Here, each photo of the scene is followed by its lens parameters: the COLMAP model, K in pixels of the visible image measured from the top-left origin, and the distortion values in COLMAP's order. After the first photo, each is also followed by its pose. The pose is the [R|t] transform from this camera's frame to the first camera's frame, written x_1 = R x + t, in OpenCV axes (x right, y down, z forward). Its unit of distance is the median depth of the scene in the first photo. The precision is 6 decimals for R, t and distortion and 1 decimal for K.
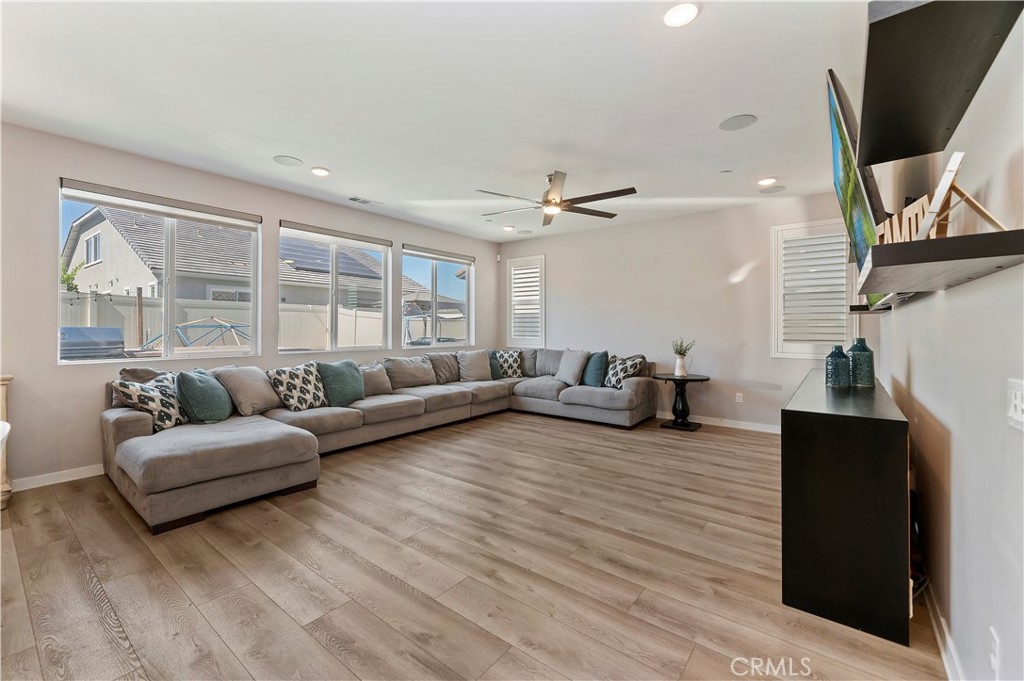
lens RADIAL K [[425.4, 0, 508.5], [0, 425.4, 334.3], [0, 0, 1]] dist [-0.004548, -0.000084]
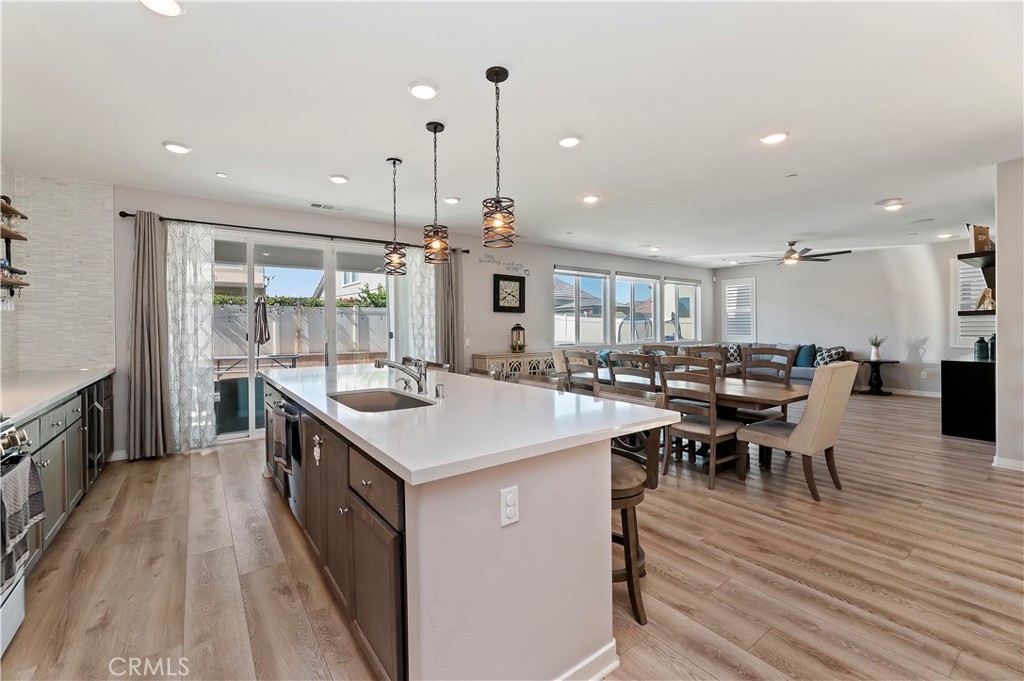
lens RADIAL K [[425.4, 0, 504.5], [0, 425.4, 332.7], [0, 0, 1]] dist [-0.004548, -0.000084]
pose [[0.959281, -0.005465, -0.282402, -0.398196], [0.004408, 0.999981, -0.004377, 0.001788], [0.282420, 0.002954, 0.959286, -0.749626]]
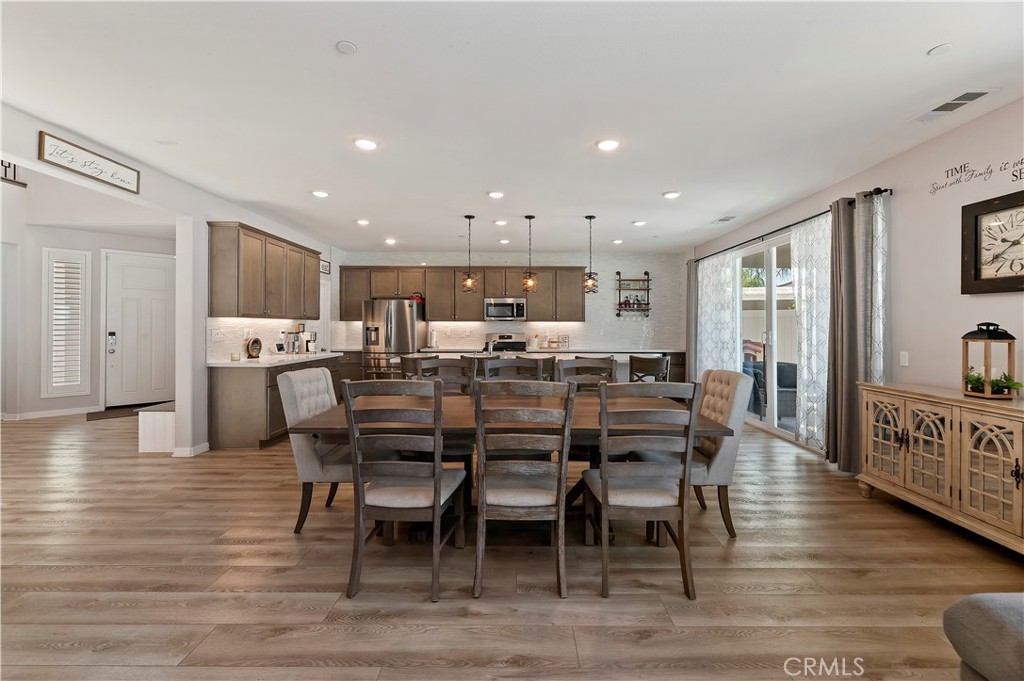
lens RADIAL K [[425.4, 0, 526.6], [0, 425.4, 323.2], [0, 0, 1]] dist [-0.004548, -0.000084]
pose [[-0.790180, -0.013148, -0.612733, 1.601684], [-0.017751, 0.999841, 0.001437, -0.116141], [0.612617, 0.012012, -0.790289, 5.976798]]
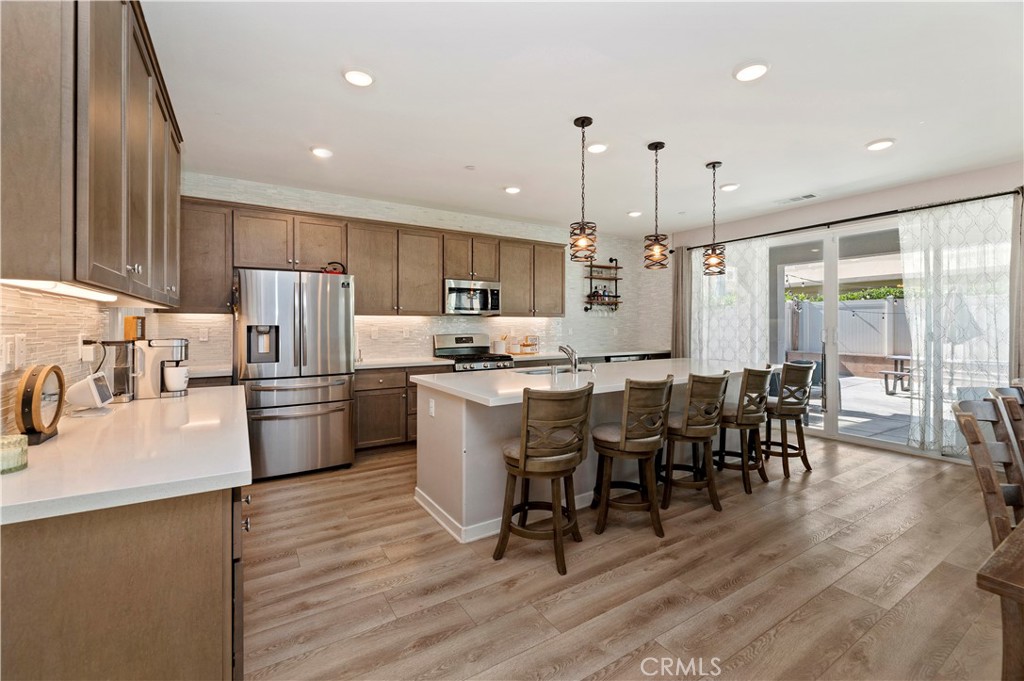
lens RADIAL K [[425.4, 0, 492.2], [0, 425.4, 324.0], [0, 0, 1]] dist [-0.004548, -0.000084]
pose [[-0.363538, -0.008018, -0.931545, 1.814882], [-0.016877, 0.999856, -0.002020, -0.034414], [0.931426, 0.014987, -0.363621, 1.956161]]
